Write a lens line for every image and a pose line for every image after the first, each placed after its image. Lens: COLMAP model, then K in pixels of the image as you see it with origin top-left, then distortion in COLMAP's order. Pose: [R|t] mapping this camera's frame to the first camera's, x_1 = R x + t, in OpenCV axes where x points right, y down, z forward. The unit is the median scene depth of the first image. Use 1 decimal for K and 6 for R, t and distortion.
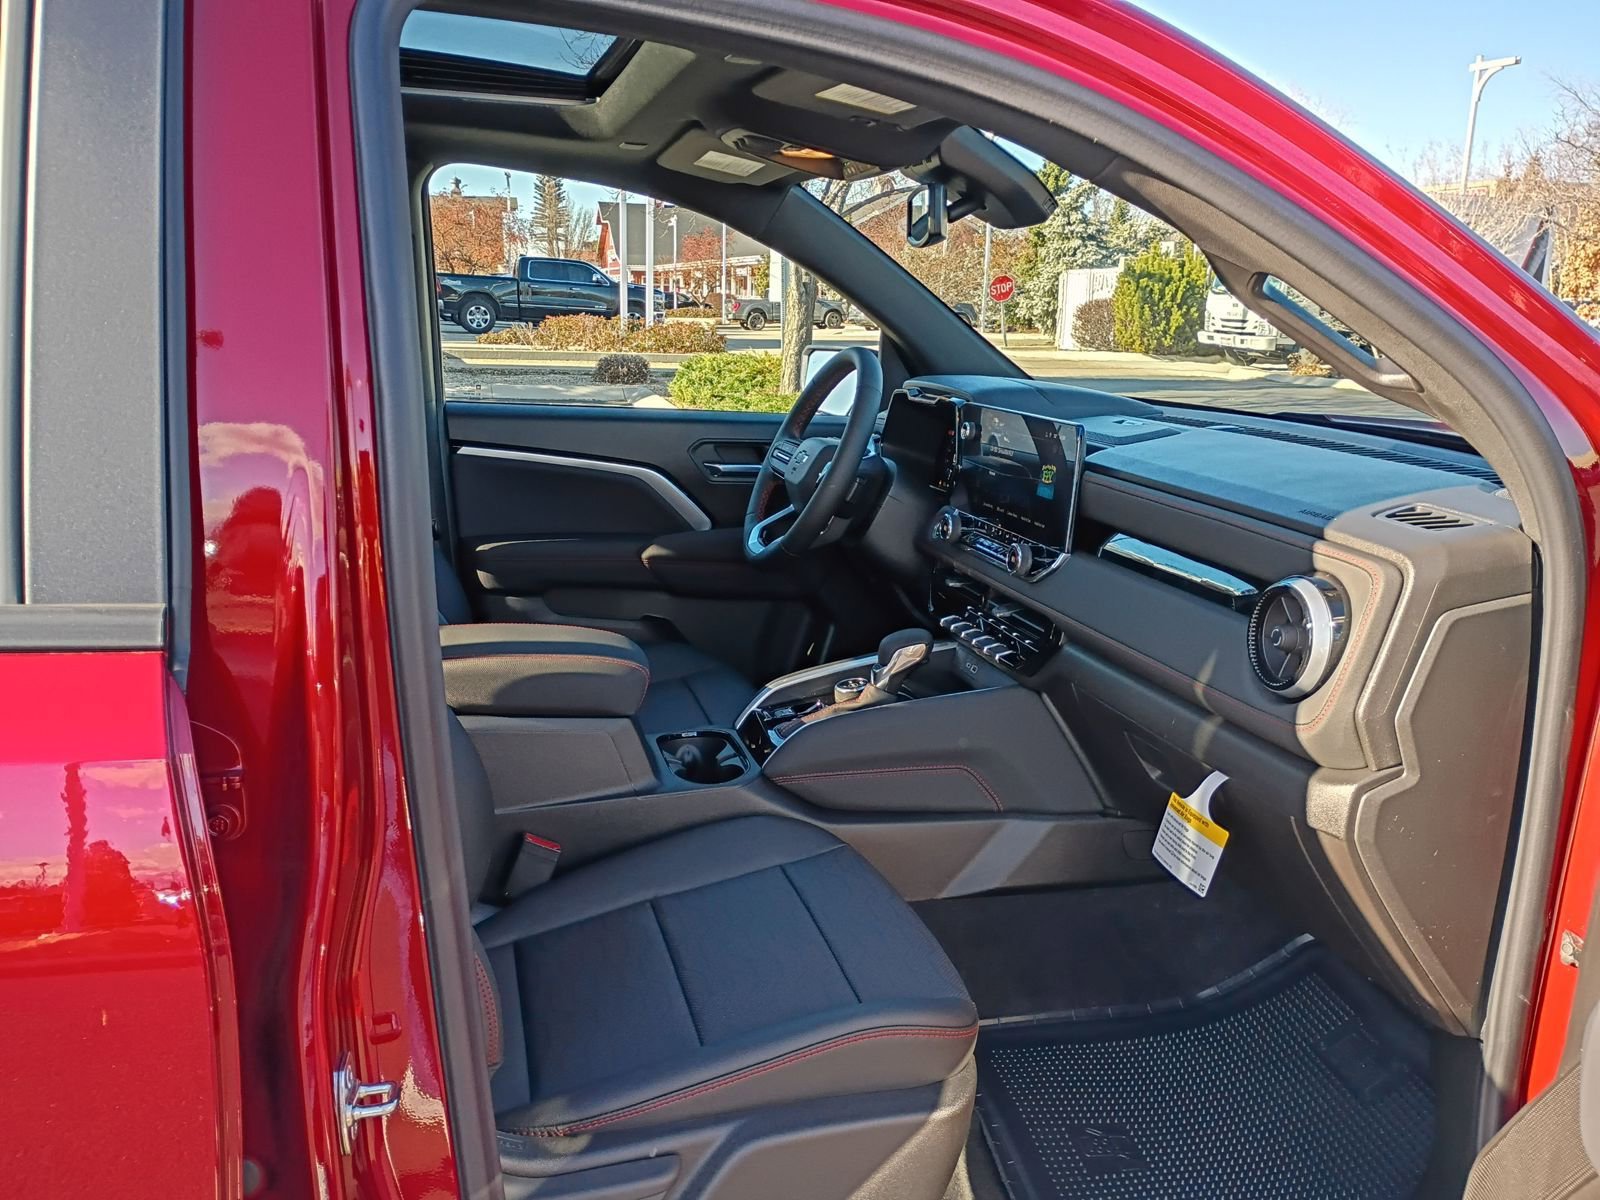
lens RADIAL K [[1312.6, 0, 794.4], [0, 1312.6, 603.1], [0, 0, 1]] dist [0.057677, -0.068654]
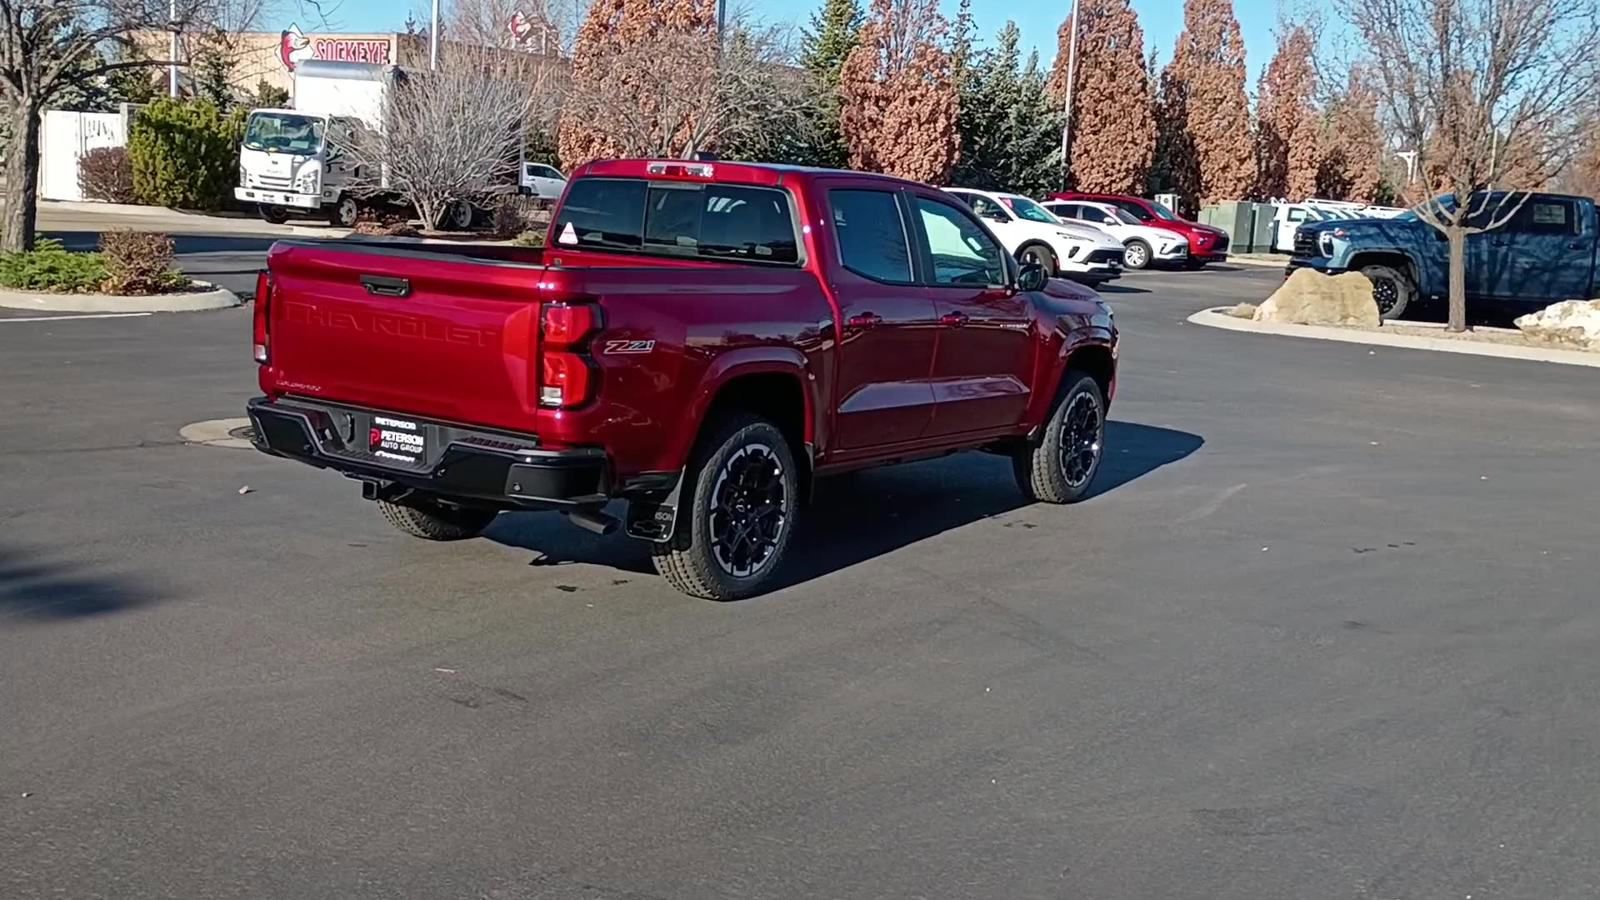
lens RADIAL K [[1664.1, 0, 785.7], [0, 1664.1, 419.5], [0, 0, 1]] dist [0.042858, 0.000000]
pose [[0.742034, -0.074960, 0.666158, -0.192124], [0.111236, 0.993720, -0.012087, 0.021493], [-0.661068, 0.083070, 0.745713, -0.149322]]
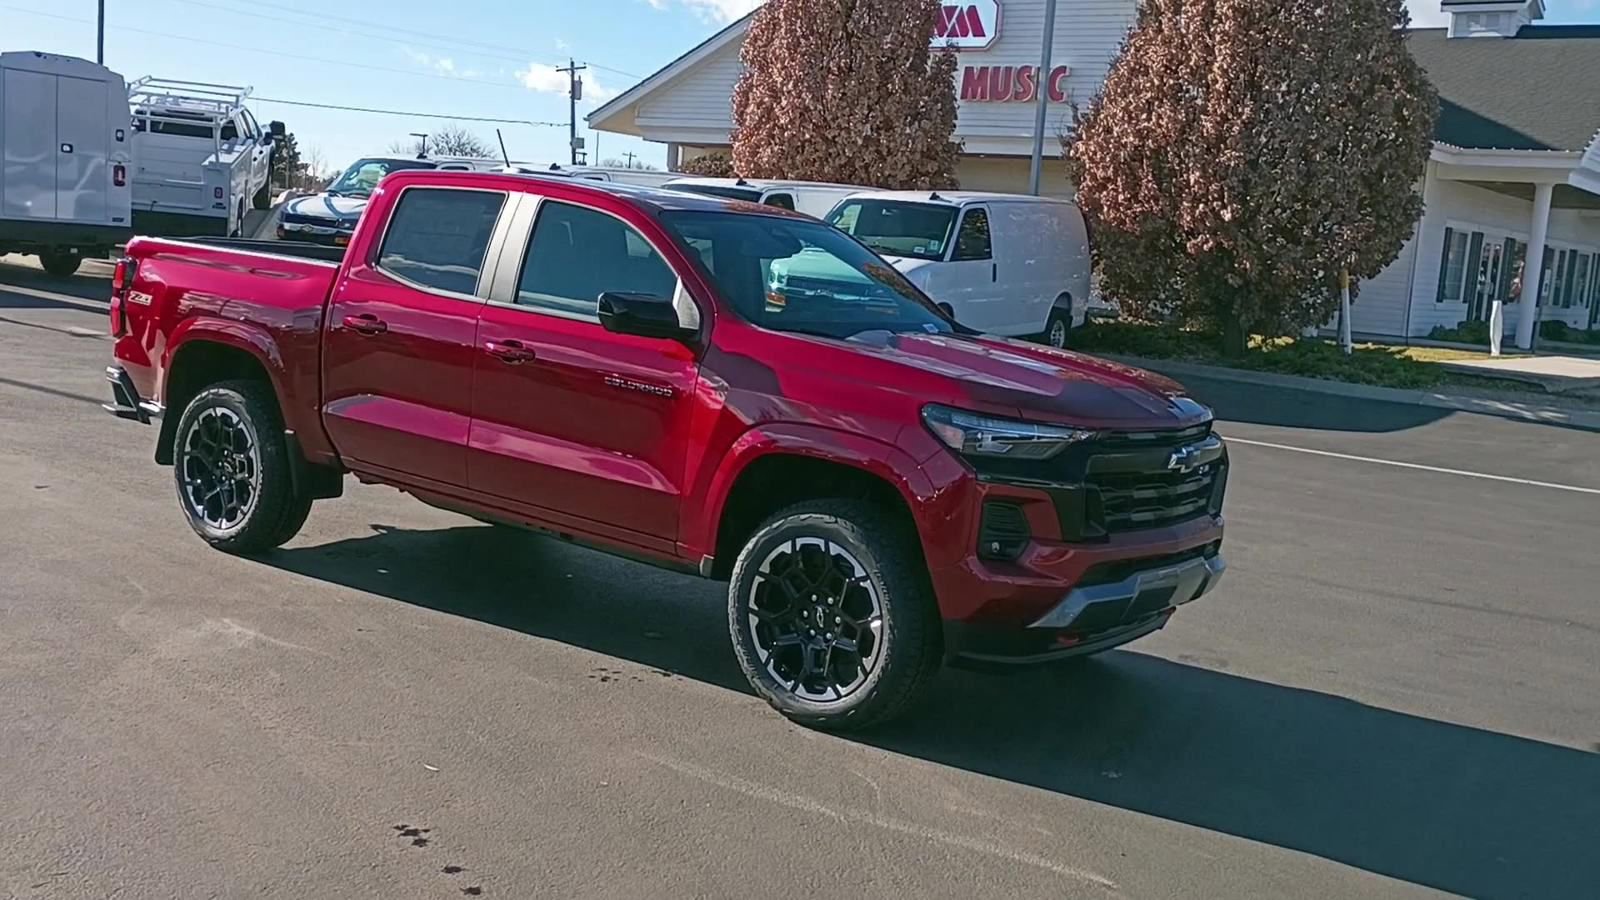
lens RADIAL K [[1664.1, 0, 799.6], [0, 1664.1, 448.2], [0, 0, 1]] dist [0.042858, 0.000000]
pose [[0.622466, 0.121265, -0.773196, 0.173693], [-0.236490, 0.970886, -0.038118, 0.016853], [0.746062, 0.206580, 0.633021, -0.077378]]
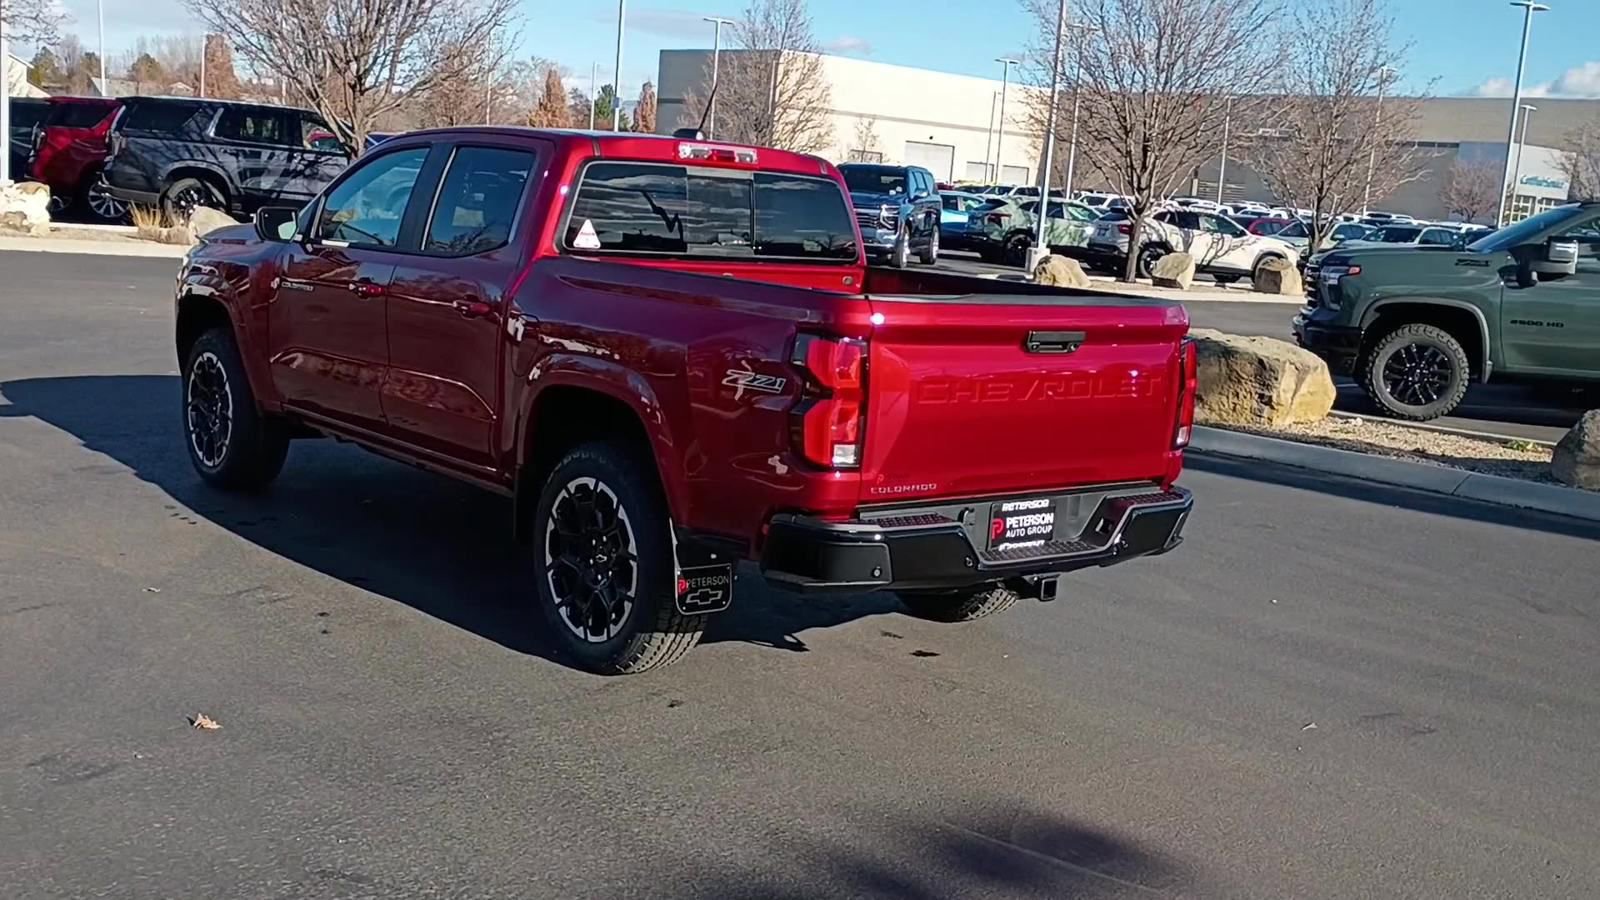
lens RADIAL K [[1664.1, 0, 803.3], [0, 1664.1, 444.2], [0, 0, 1]] dist [0.042858, 0.000000]
pose [[-0.416119, -0.198629, 0.887351, -0.229080], [0.114049, 0.956744, 0.267645, -0.036979], [-0.902130, 0.212573, -0.375466, 0.106195]]
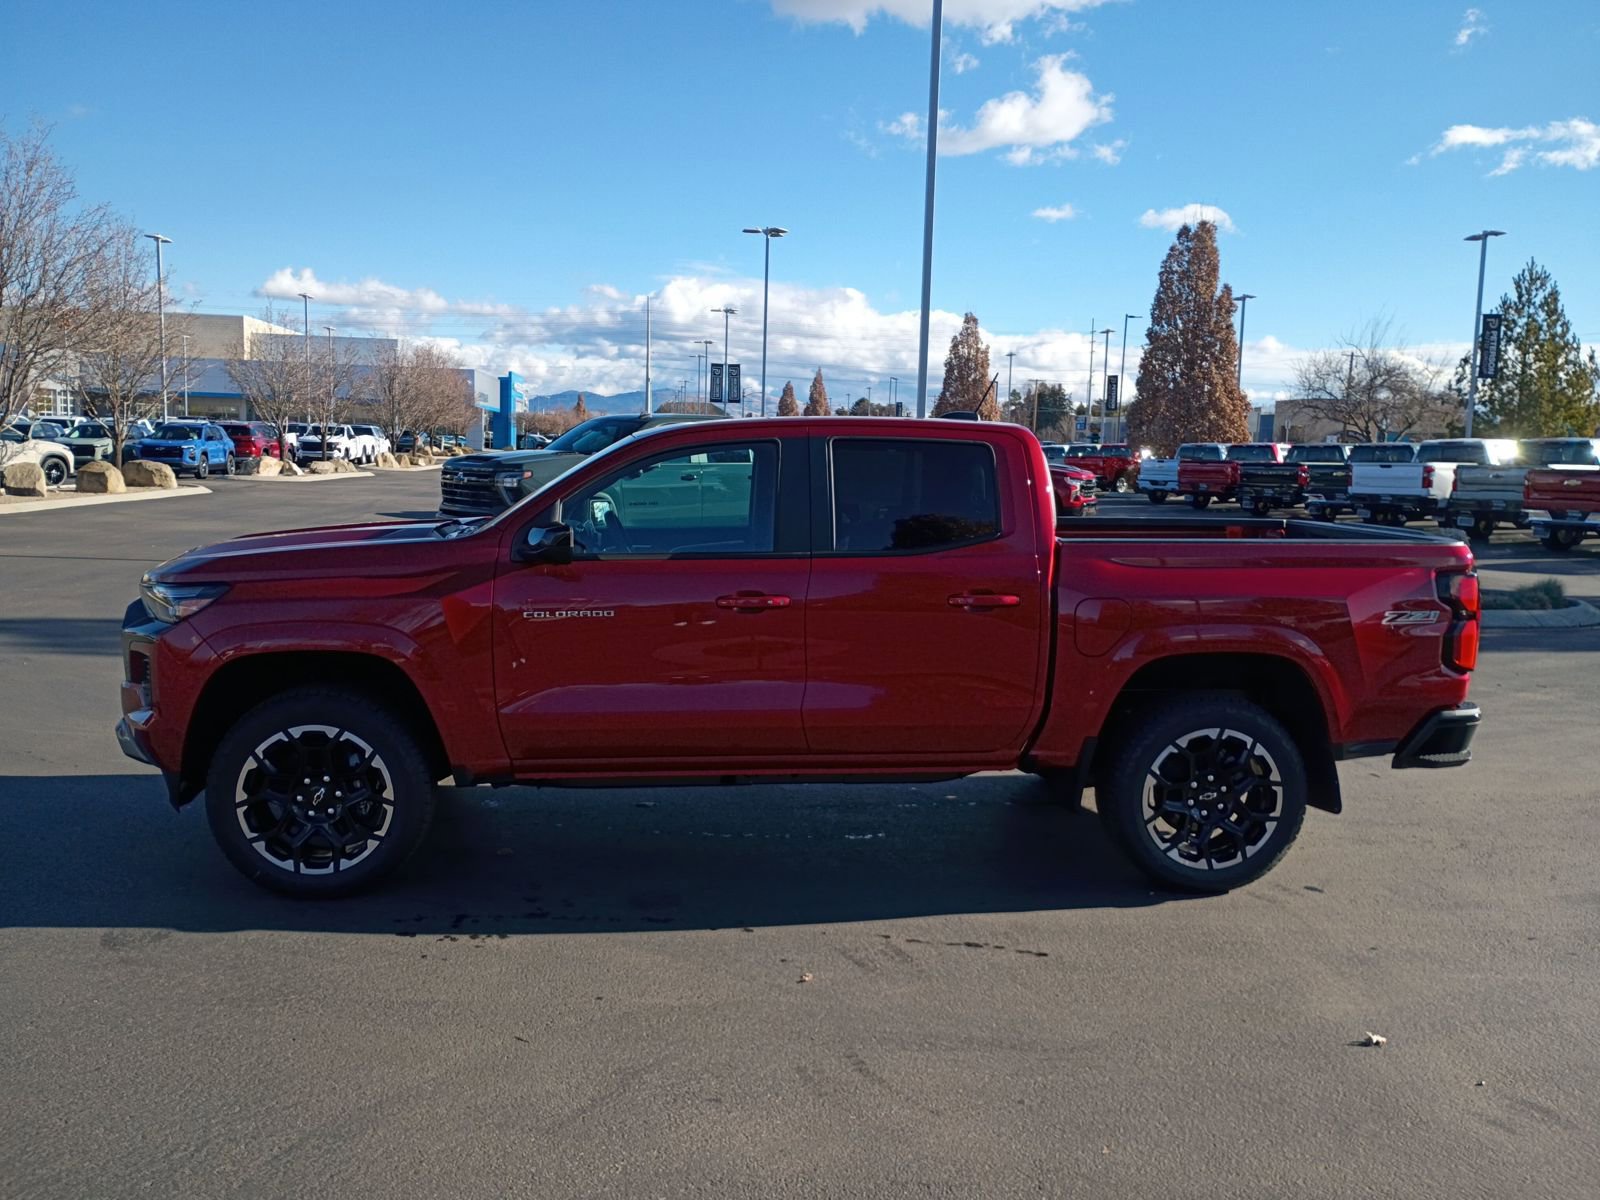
lens RADIAL K [[1312.6, 0, 800.9], [0, 1312.6, 601.0], [0, 0, 1]] dist [0.057677, -0.068654]
pose [[-0.983611, -0.073420, 0.164678, -0.046677], [-0.014325, 0.942273, 0.334538, -0.055727], [-0.179734, 0.326697, -0.927882, 0.209751]]
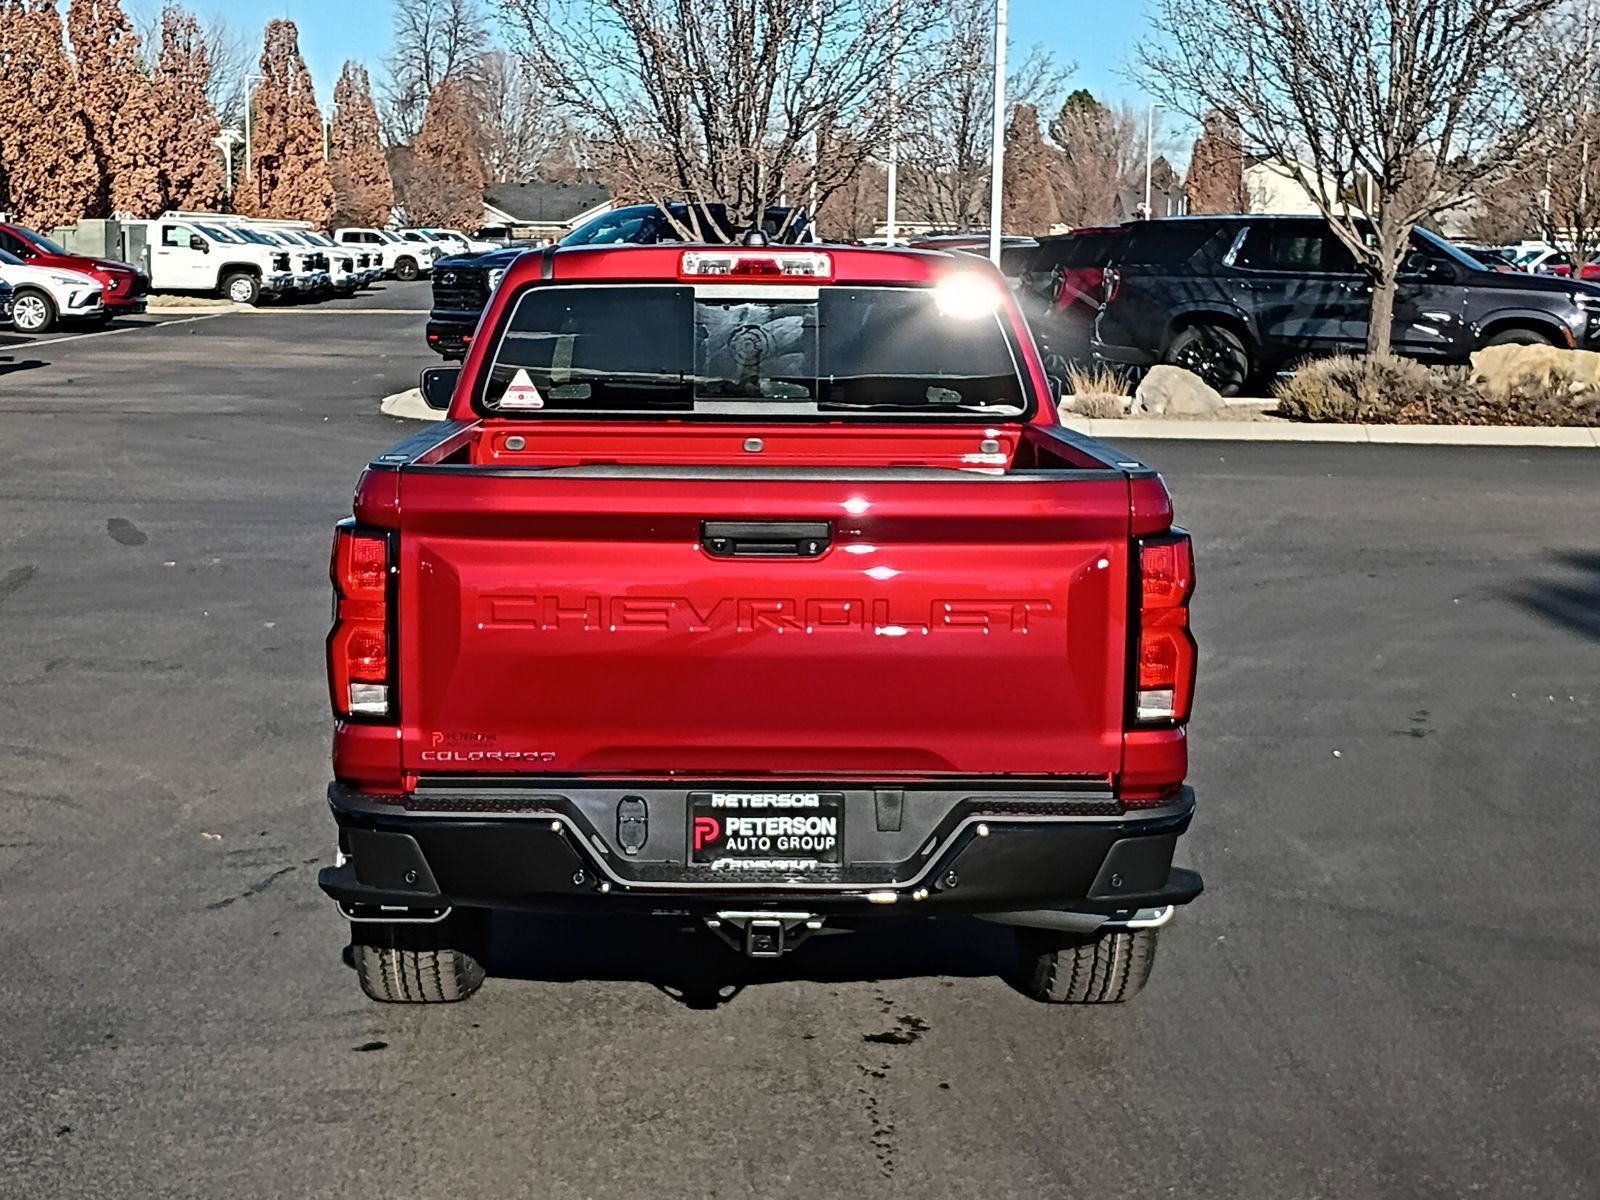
lens RADIAL K [[2437.6, 0, 788.9], [0, 2437.6, 601.3], [0, 0, 1]] dist [0.031535, 0.000000]
pose [[0.223322, -0.163061, 0.961009, -0.235207], [0.208921, 0.971003, 0.116207, -0.014092], [-0.952092, 0.174824, 0.250914, -0.013341]]
